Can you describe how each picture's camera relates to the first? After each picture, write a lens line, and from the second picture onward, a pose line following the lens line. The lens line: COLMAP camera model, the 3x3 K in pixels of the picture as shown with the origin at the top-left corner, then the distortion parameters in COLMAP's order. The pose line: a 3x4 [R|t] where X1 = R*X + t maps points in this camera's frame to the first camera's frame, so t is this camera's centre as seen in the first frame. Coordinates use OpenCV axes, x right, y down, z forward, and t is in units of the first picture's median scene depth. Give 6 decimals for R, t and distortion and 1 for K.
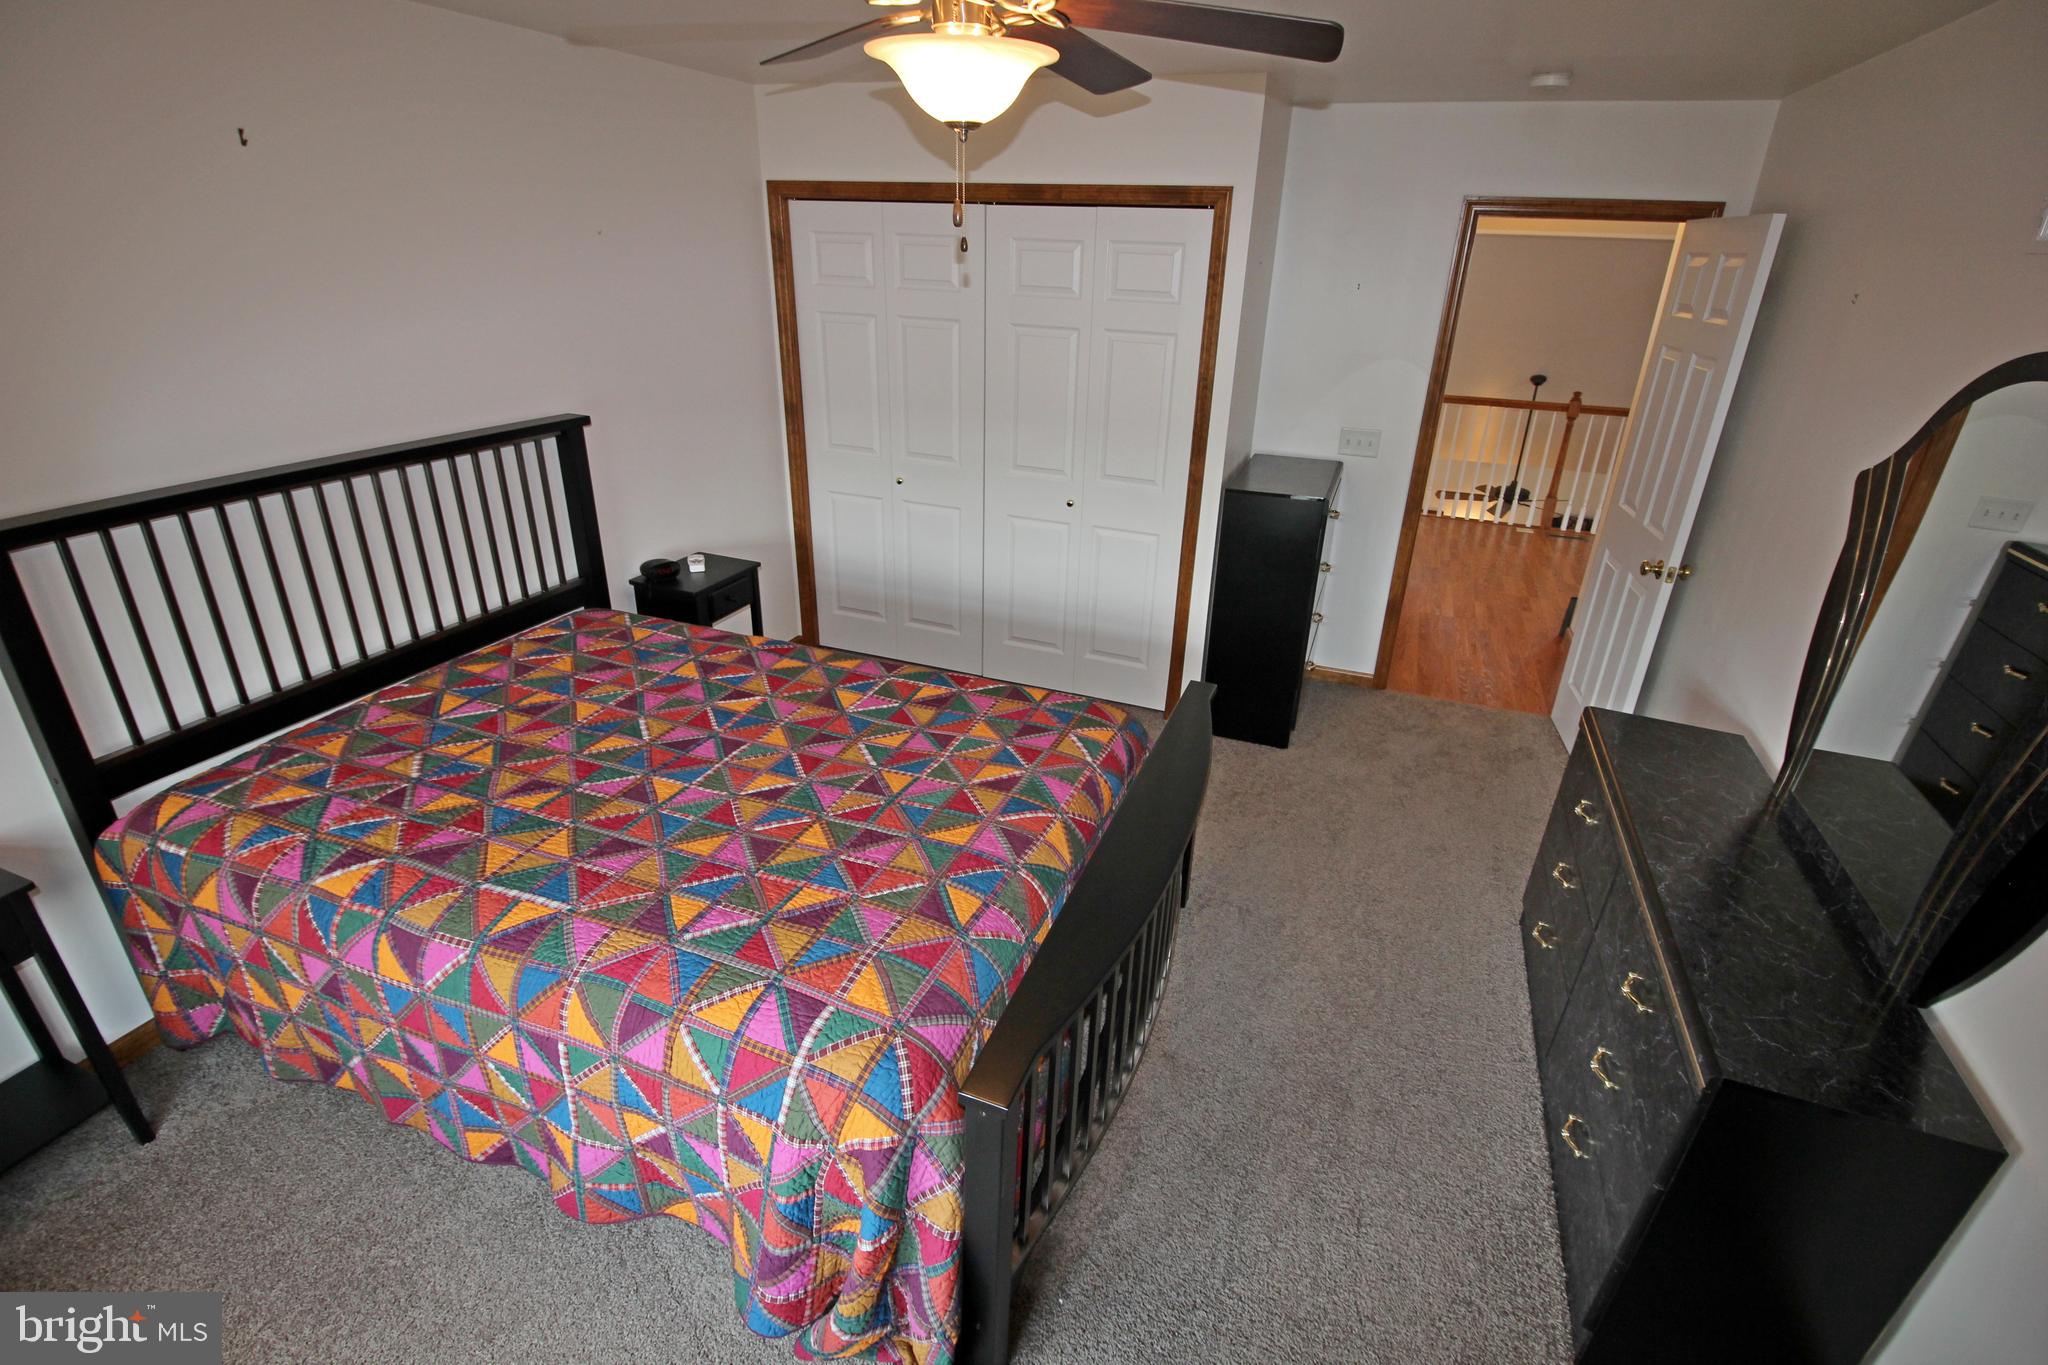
lens RADIAL K [[950.3, 0, 1016.7], [0, 950.3, 671.0], [0, 0, 1]] dist [-0.001862, -0.011251]
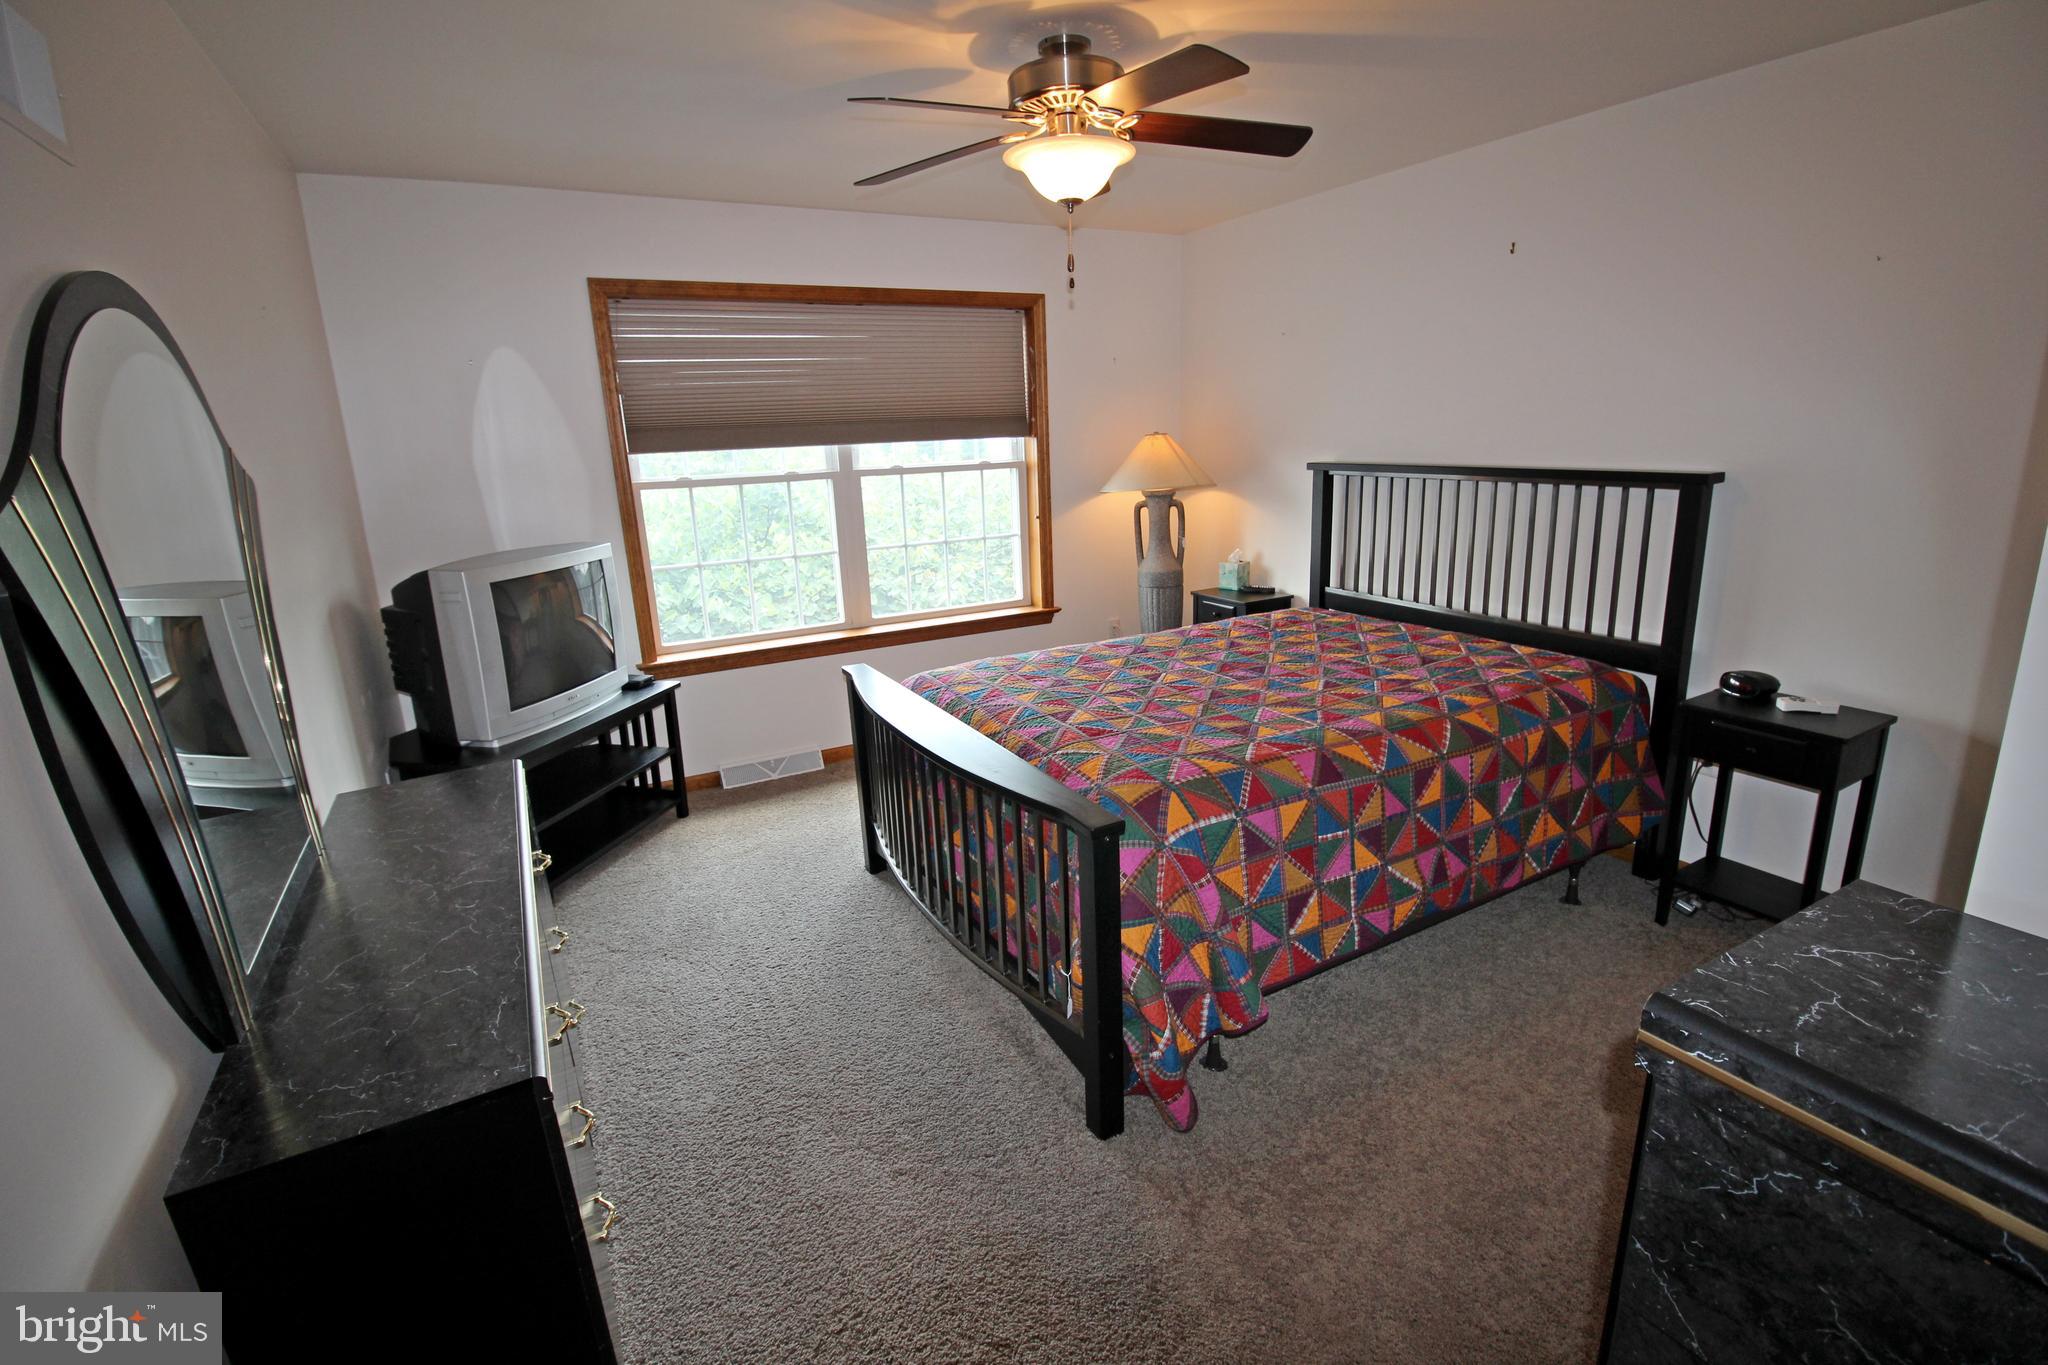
lens RADIAL K [[950.3, 0, 1020.6], [0, 950.3, 687.1], [0, 0, 1]] dist [-0.001862, -0.011251]
pose [[-0.648406, 0.187843, -0.737757, 0.762064], [-0.296760, 0.830057, 0.472163, -0.390181], [0.701073, 0.525090, -0.482469, 1.285520]]
